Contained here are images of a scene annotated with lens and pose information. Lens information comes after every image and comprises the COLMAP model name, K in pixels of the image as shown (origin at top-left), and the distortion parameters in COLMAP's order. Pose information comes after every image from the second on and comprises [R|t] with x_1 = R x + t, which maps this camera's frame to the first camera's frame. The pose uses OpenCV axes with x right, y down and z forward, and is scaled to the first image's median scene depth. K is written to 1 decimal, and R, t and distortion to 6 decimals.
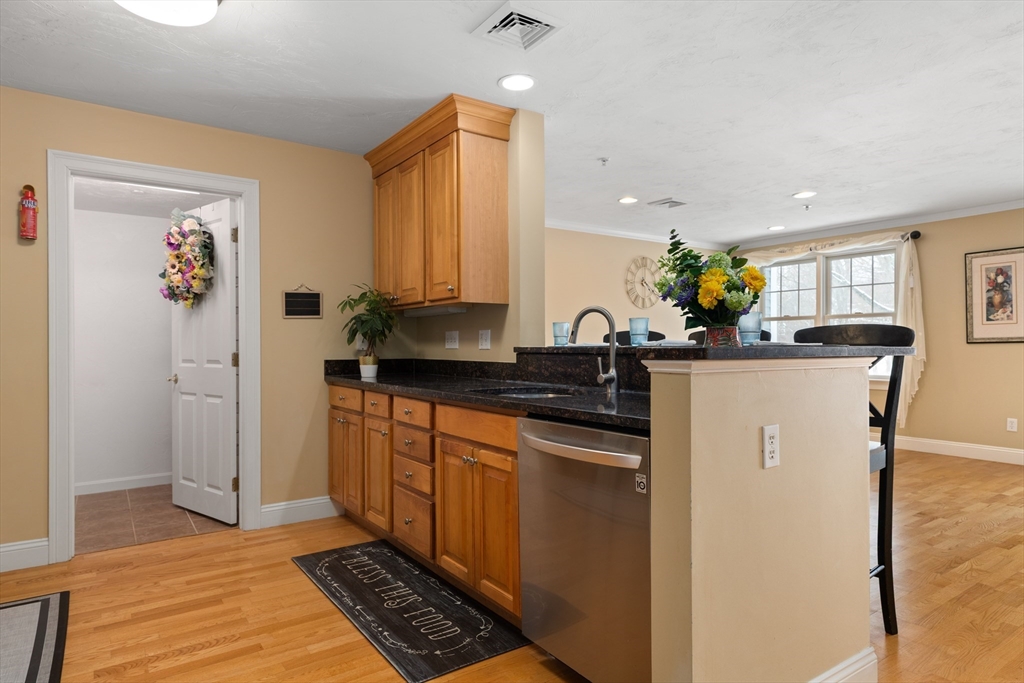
lens RADIAL K [[591.8, 0, 507.1], [0, 591.8, 343.6], [0, 0, 1]] dist [0.012416, -0.002542]
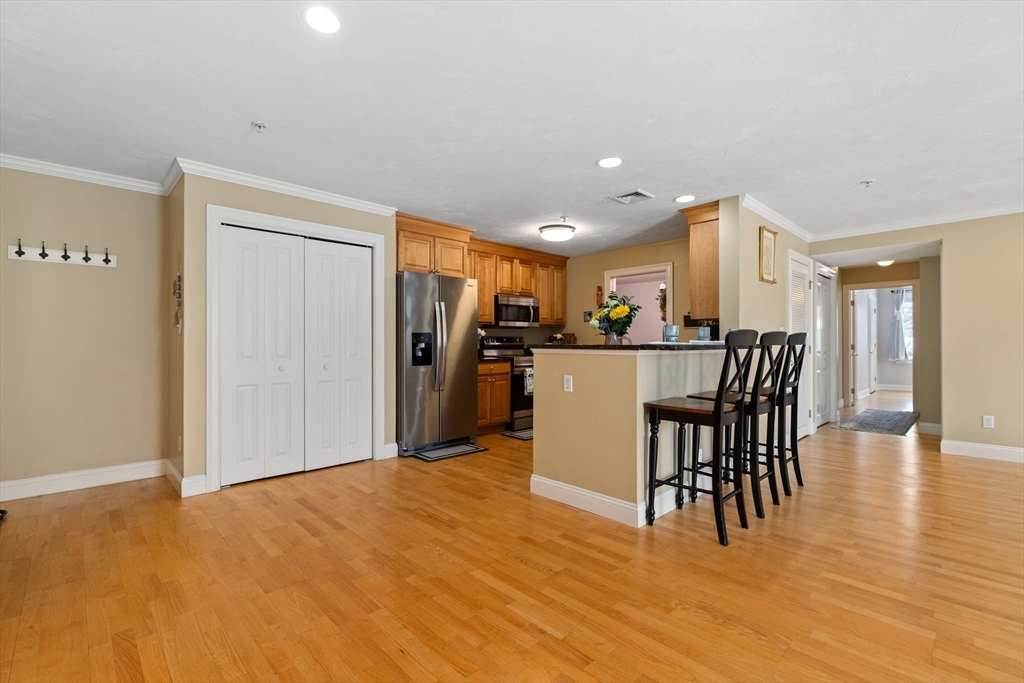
lens RADIAL K [[456.7, 0, 510.2], [0, 456.7, 339.4], [0, 0, 1]] dist [0.000293, -0.000136]
pose [[0.156303, -0.002583, -0.987706, 1.040815], [0.002110, 0.999995, -0.002281, -0.005448], [0.987707, -0.001728, 0.156308, 0.199575]]
